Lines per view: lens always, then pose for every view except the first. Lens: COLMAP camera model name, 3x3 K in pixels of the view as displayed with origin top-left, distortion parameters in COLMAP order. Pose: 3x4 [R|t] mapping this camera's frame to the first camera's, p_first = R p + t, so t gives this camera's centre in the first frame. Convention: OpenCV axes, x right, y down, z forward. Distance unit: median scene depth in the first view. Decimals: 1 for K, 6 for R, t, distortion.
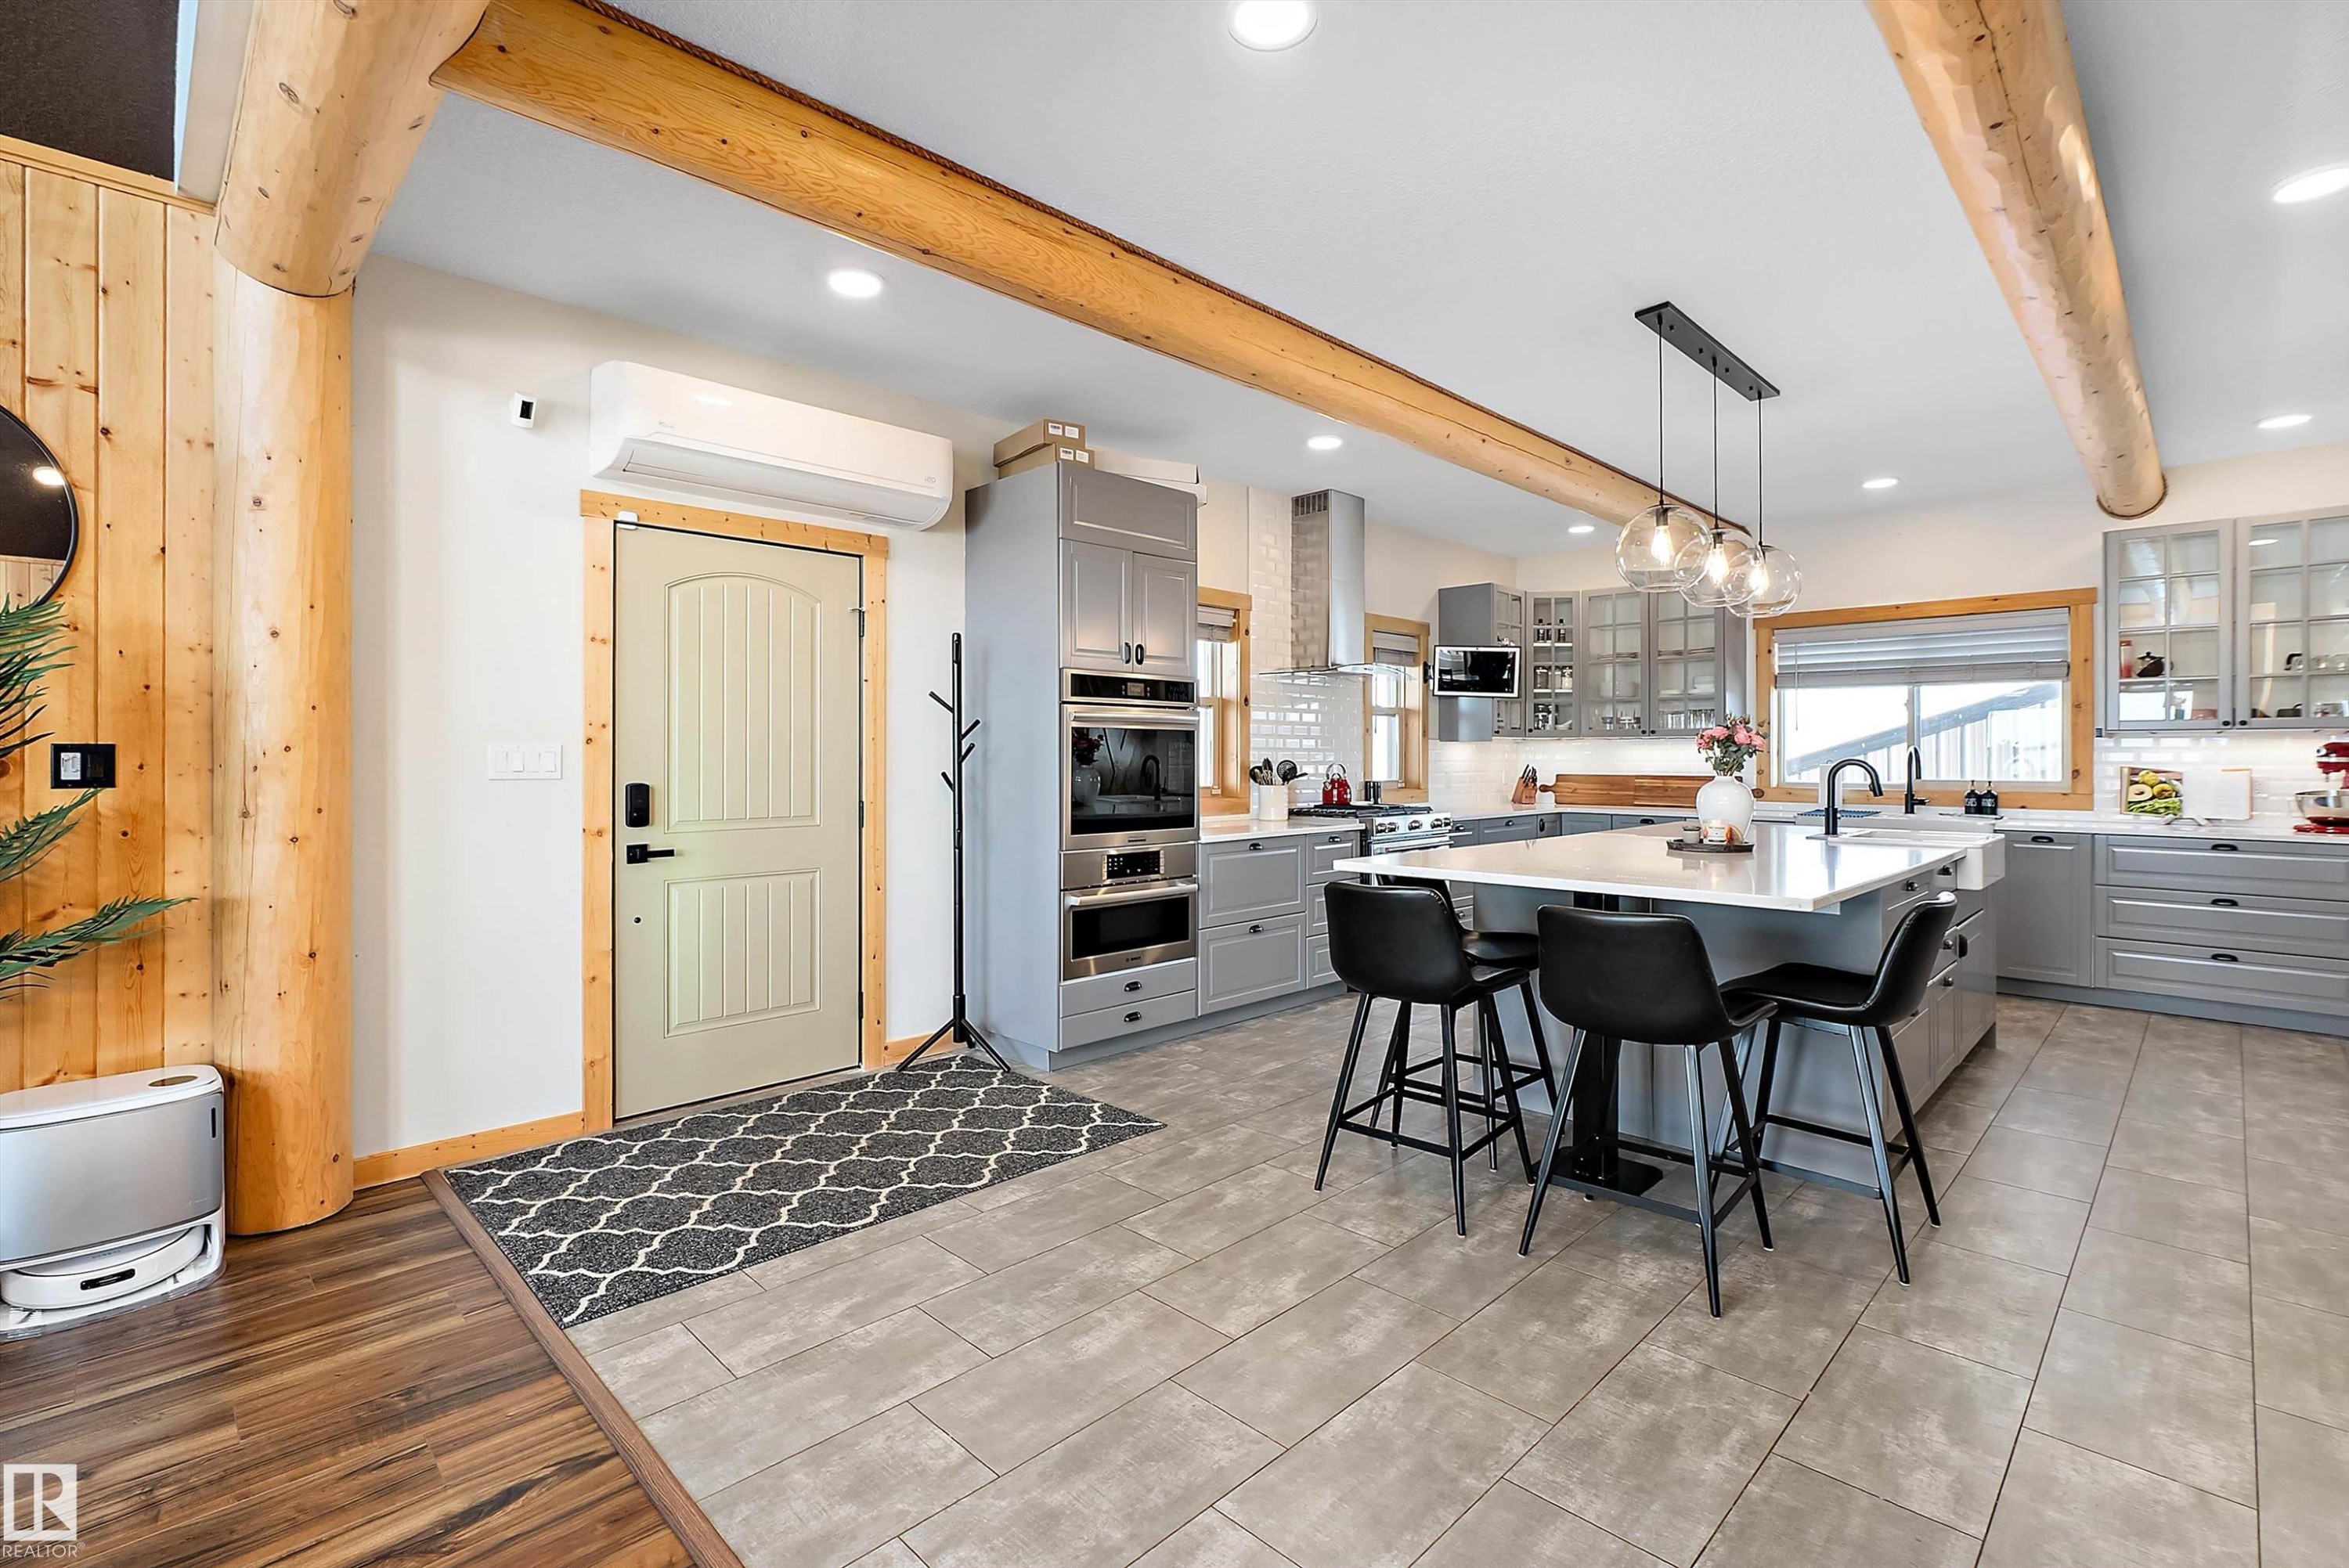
lens RADIAL K [[1058.7, 0, 1179.6], [0, 1058.7, 752.2], [0, 0, 1]] dist [0.000087, 0.001823]
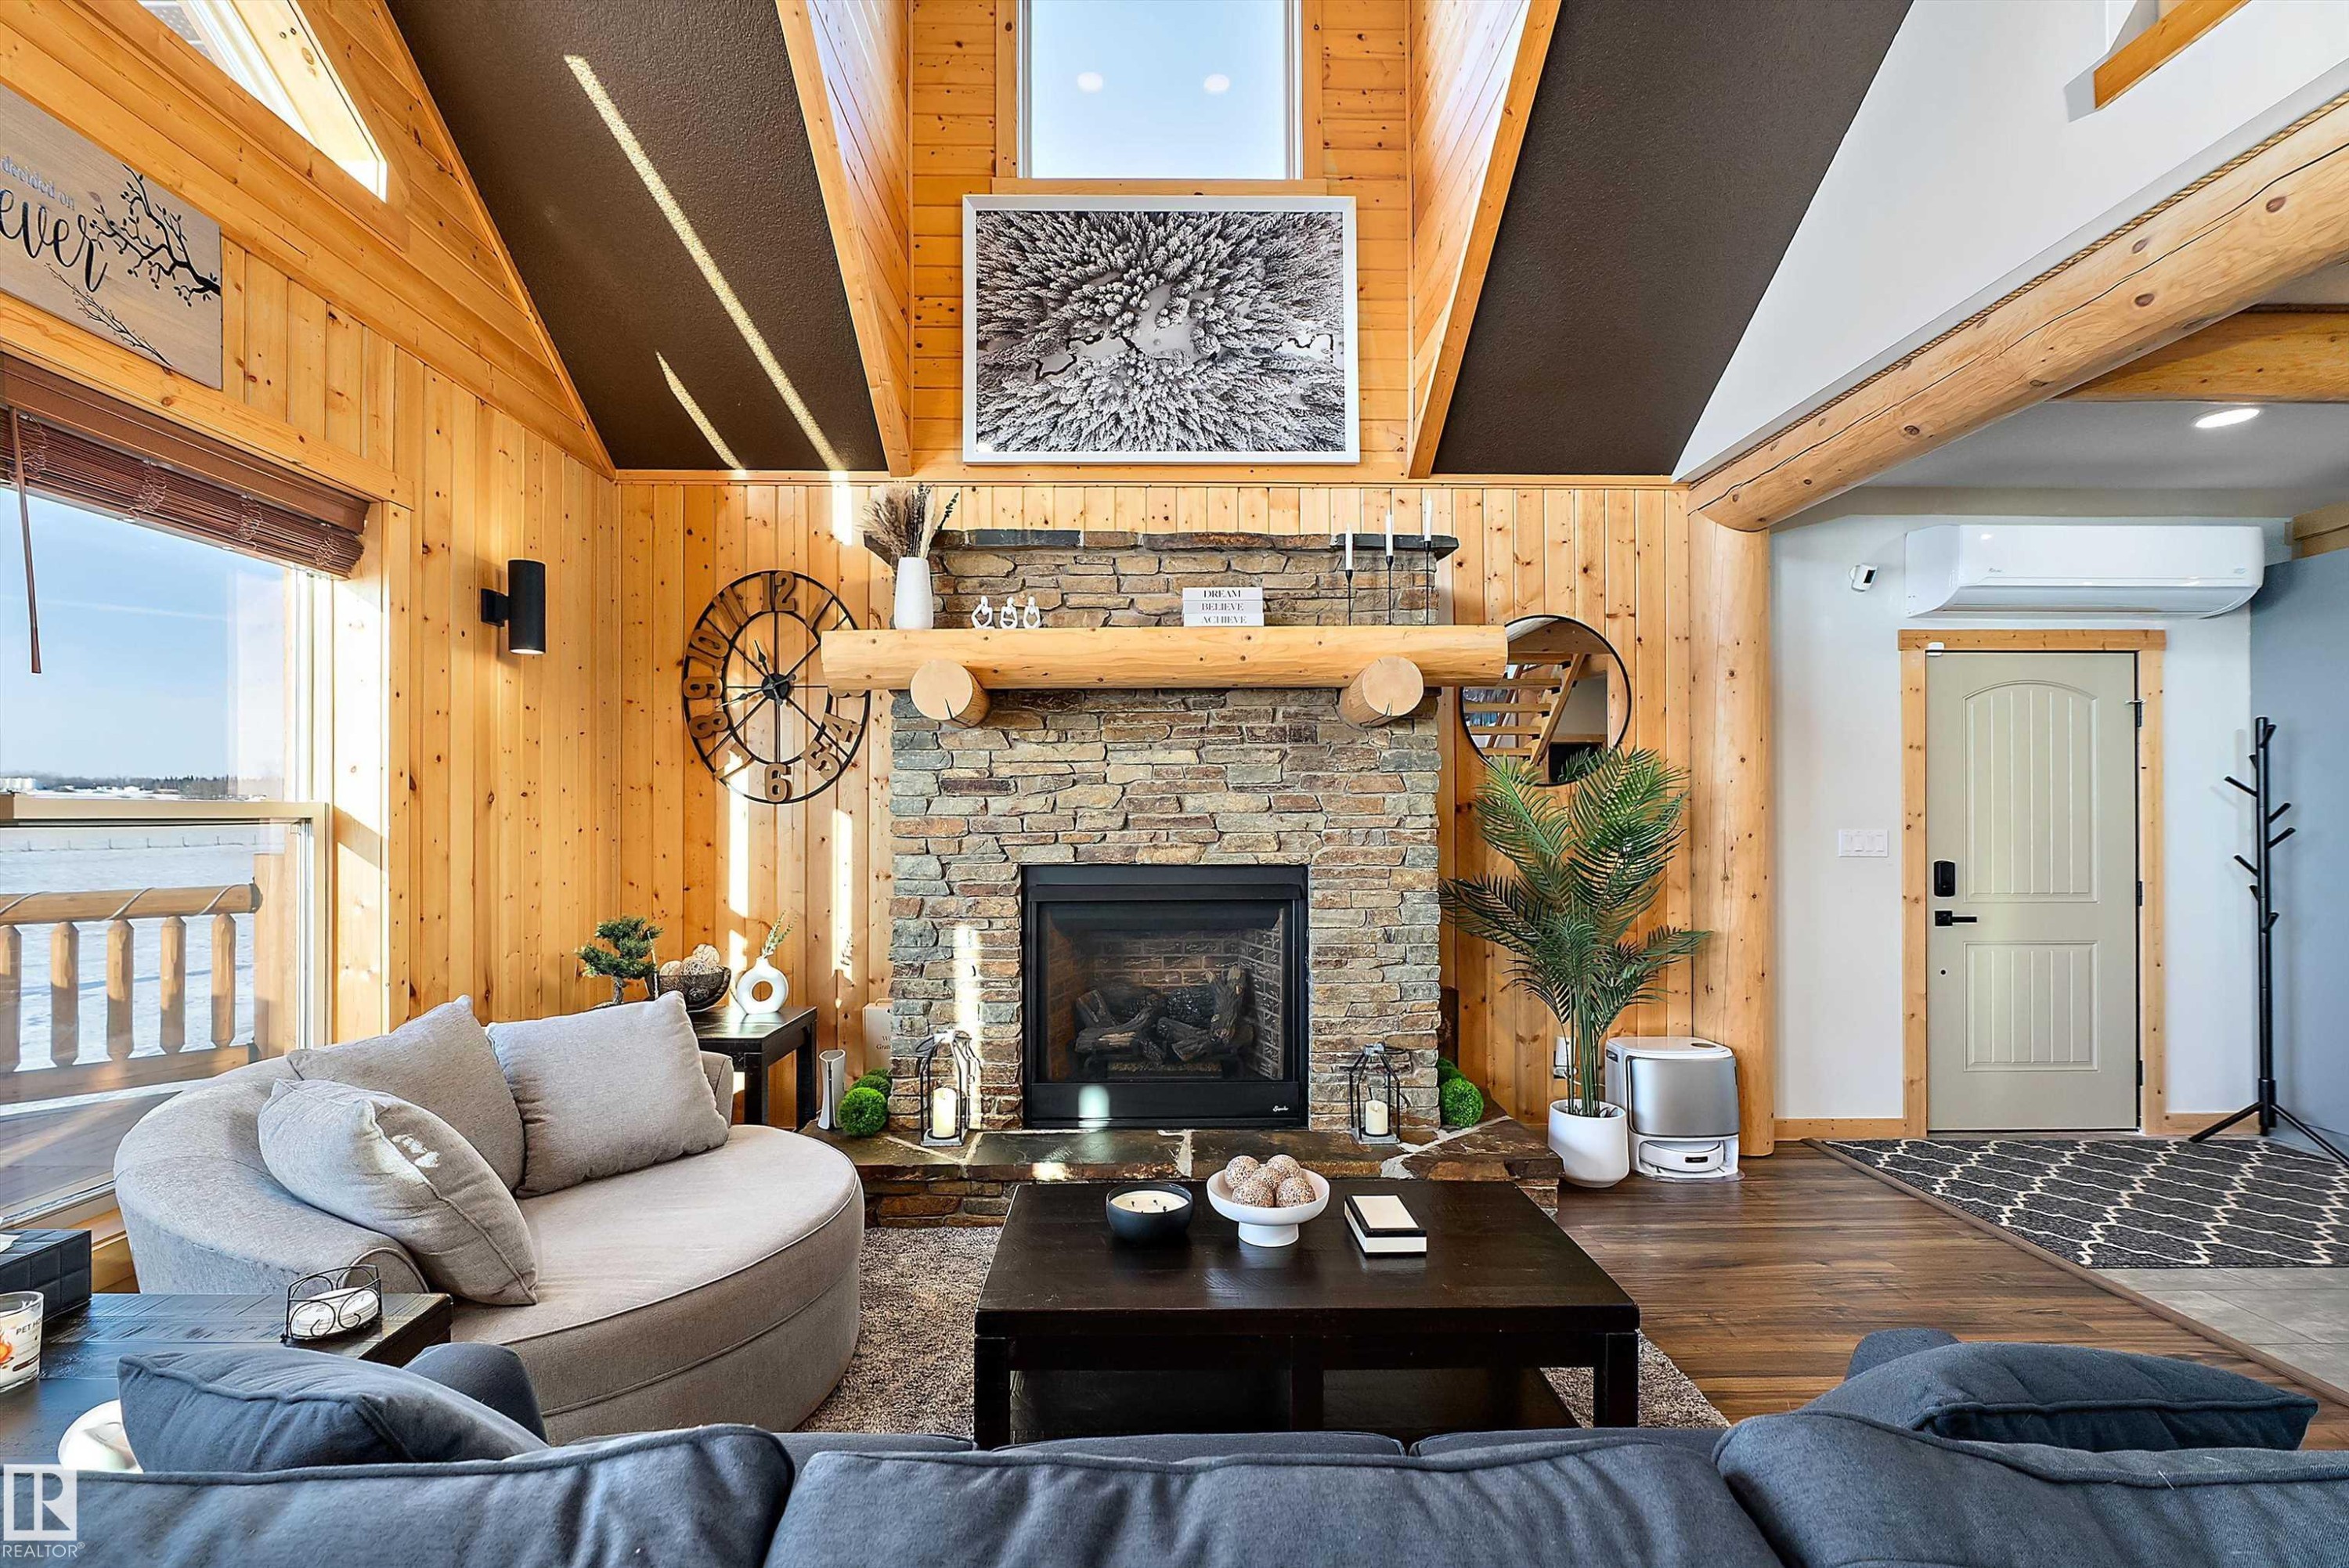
lens RADIAL K [[1063.1, 0, 1142.1], [0, 1063.1, 806.8], [0, 0, 1]] dist [-0.019335, 0.007174]
pose [[0.717578, -0.006432, -0.696449, -0.251515], [0.003918, 0.999979, -0.005198, -0.023856], [0.696467, 0.001001, 0.717588, -0.405425]]
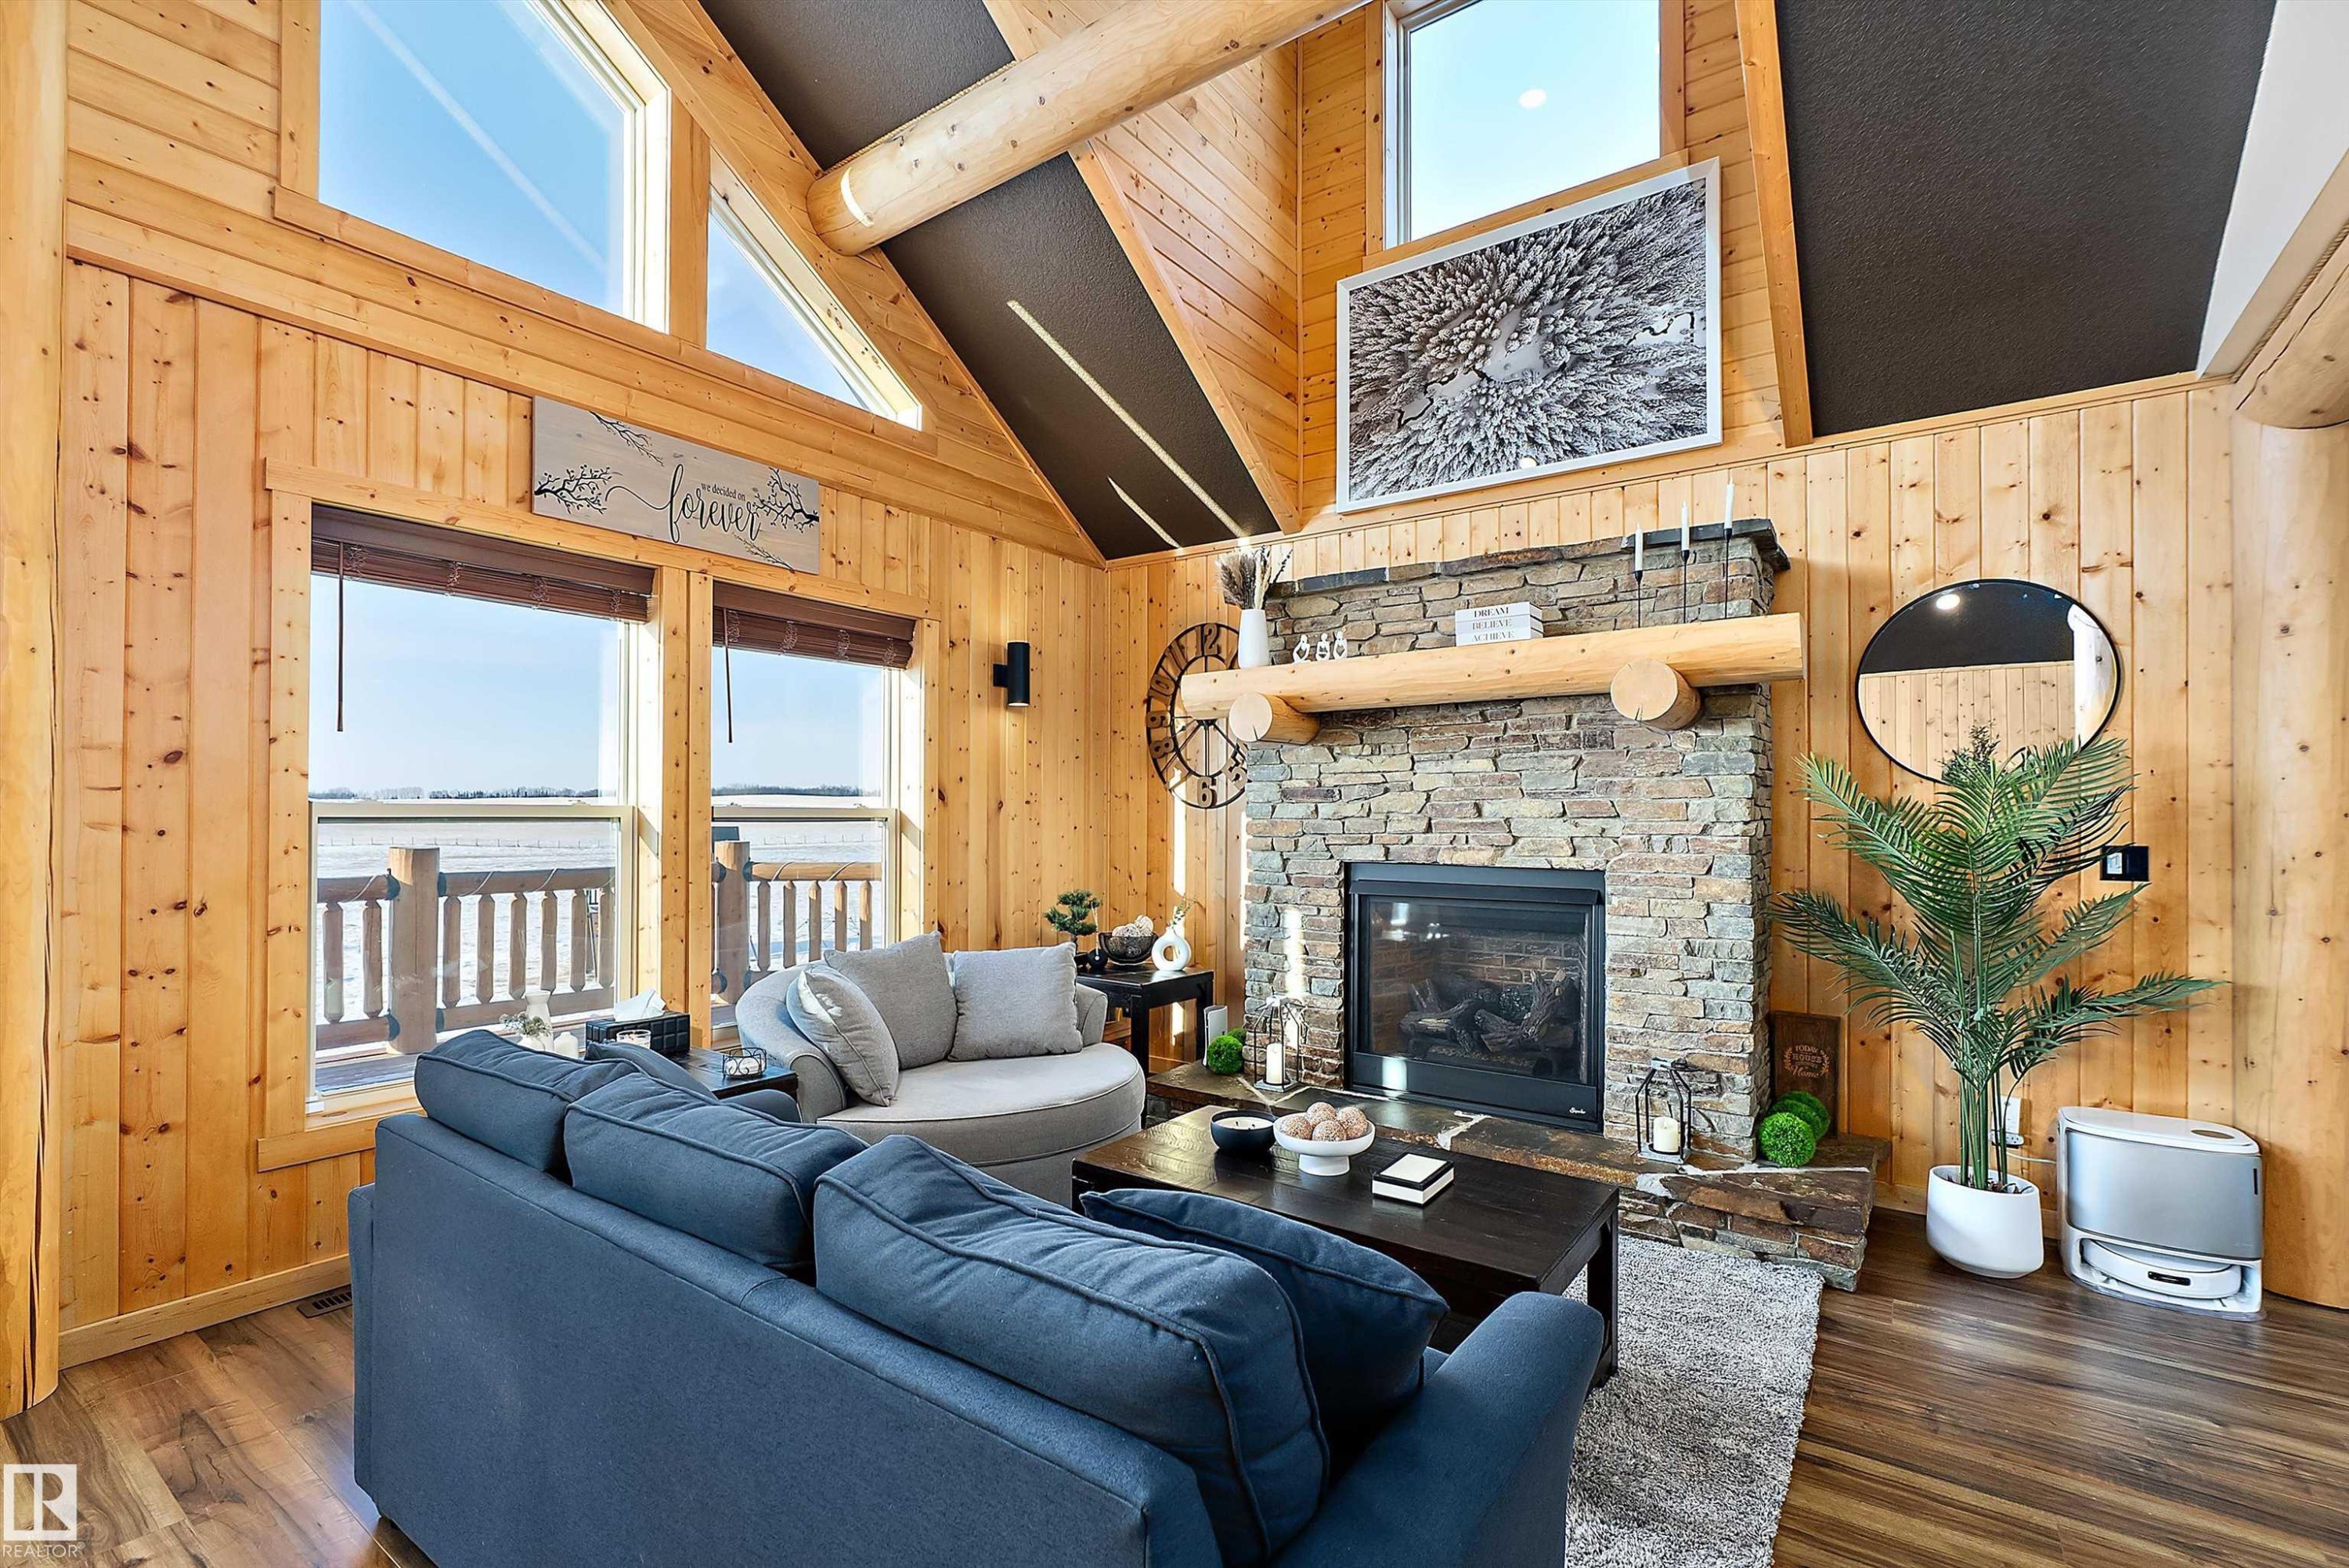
lens RADIAL K [[1053.2, 0, 1138.0], [0, 1053.2, 810.4], [0, 0, 1]] dist [-0.017900, 0.007022]
pose [[0.143546, -0.004393, -0.989634, 0.016741], [-0.000735, 0.999989, -0.004546, -0.025262], [0.989643, 0.001380, 0.143541, -0.198801]]
